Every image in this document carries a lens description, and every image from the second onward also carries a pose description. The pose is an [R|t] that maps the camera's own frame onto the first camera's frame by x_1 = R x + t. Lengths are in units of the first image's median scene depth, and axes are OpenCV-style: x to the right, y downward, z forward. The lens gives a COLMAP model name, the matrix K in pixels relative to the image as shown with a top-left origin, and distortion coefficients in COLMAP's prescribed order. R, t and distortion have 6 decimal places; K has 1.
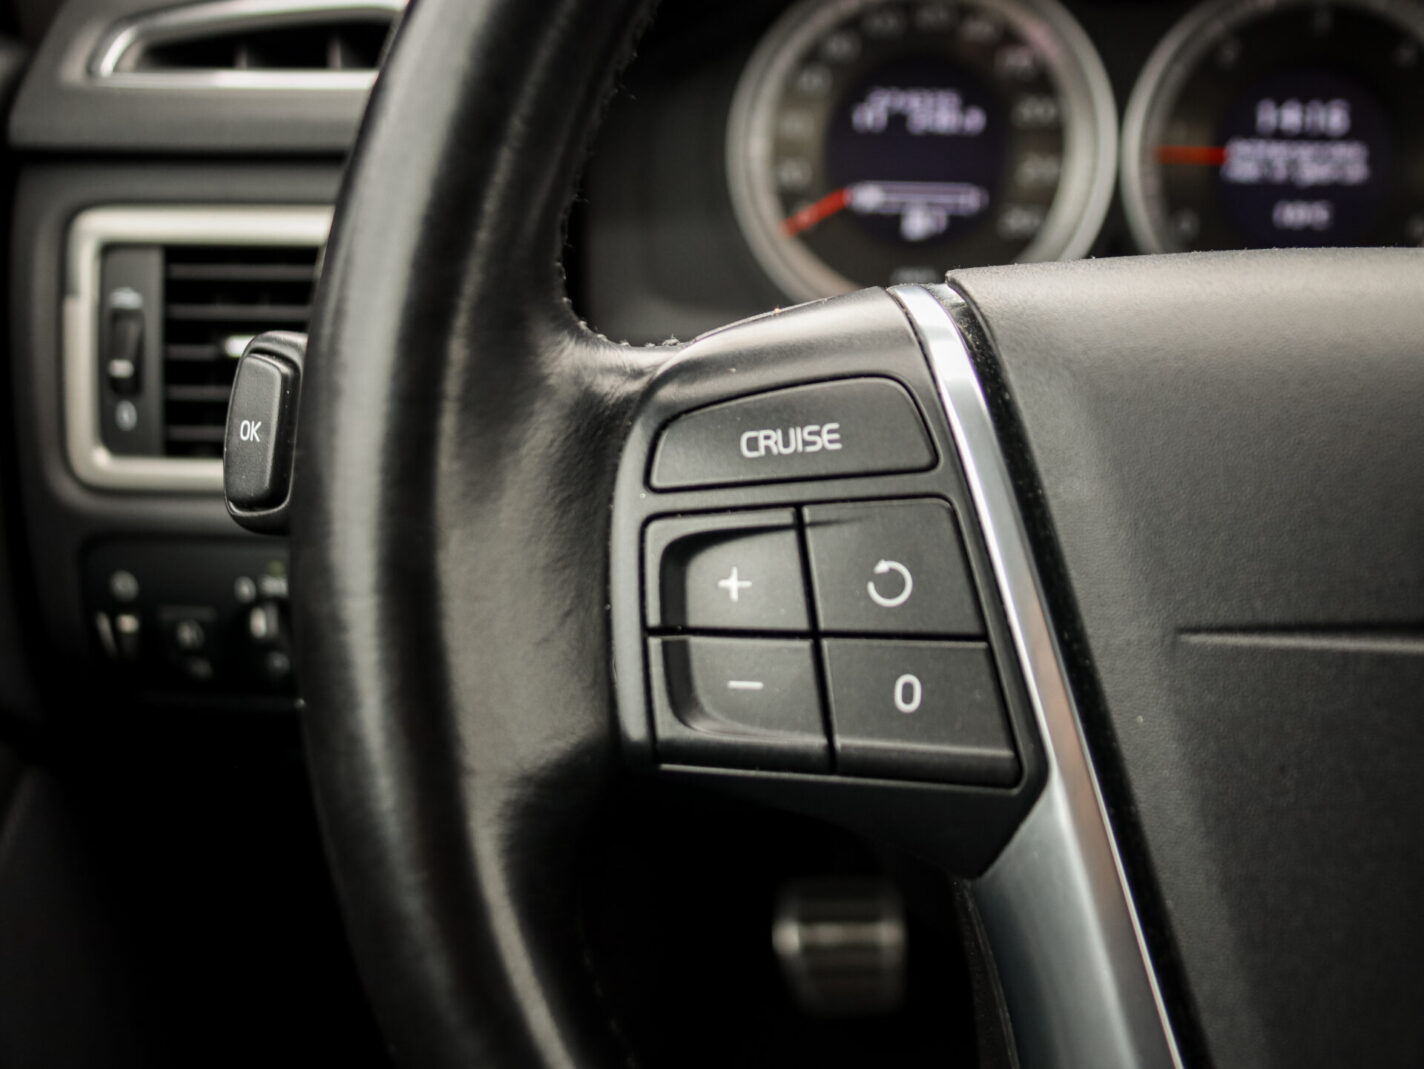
lens RADIAL K [[1642.7, 0, 712.0], [0, 1642.7, 534.5], [0, 0, 1]] dist [0.003399, 0.017809]
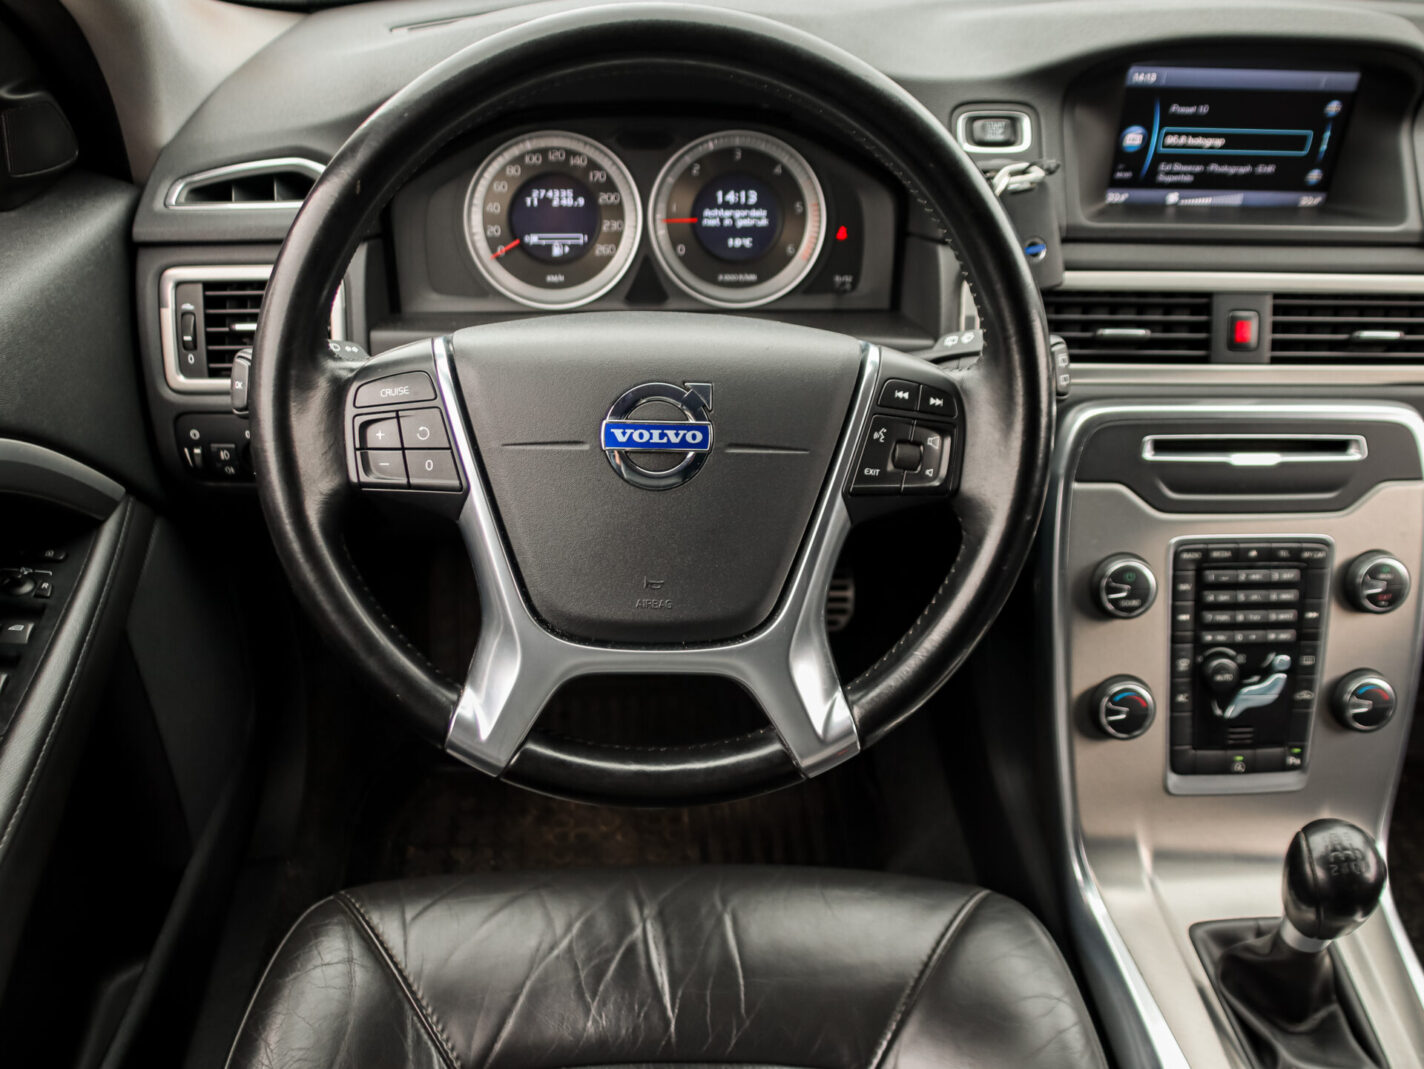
lens RADIAL K [[1307.4, 0, 712.0], [0, 1307.4, 534.5], [0, 0, 1]] dist [-0.107119, 0.012836]
pose [[0.998476, -0.029741, 0.046498, 0.266561], [0.023457, 0.991200, 0.130277, -0.046279], [-0.049963, -0.128987, 0.990387, -0.802641]]
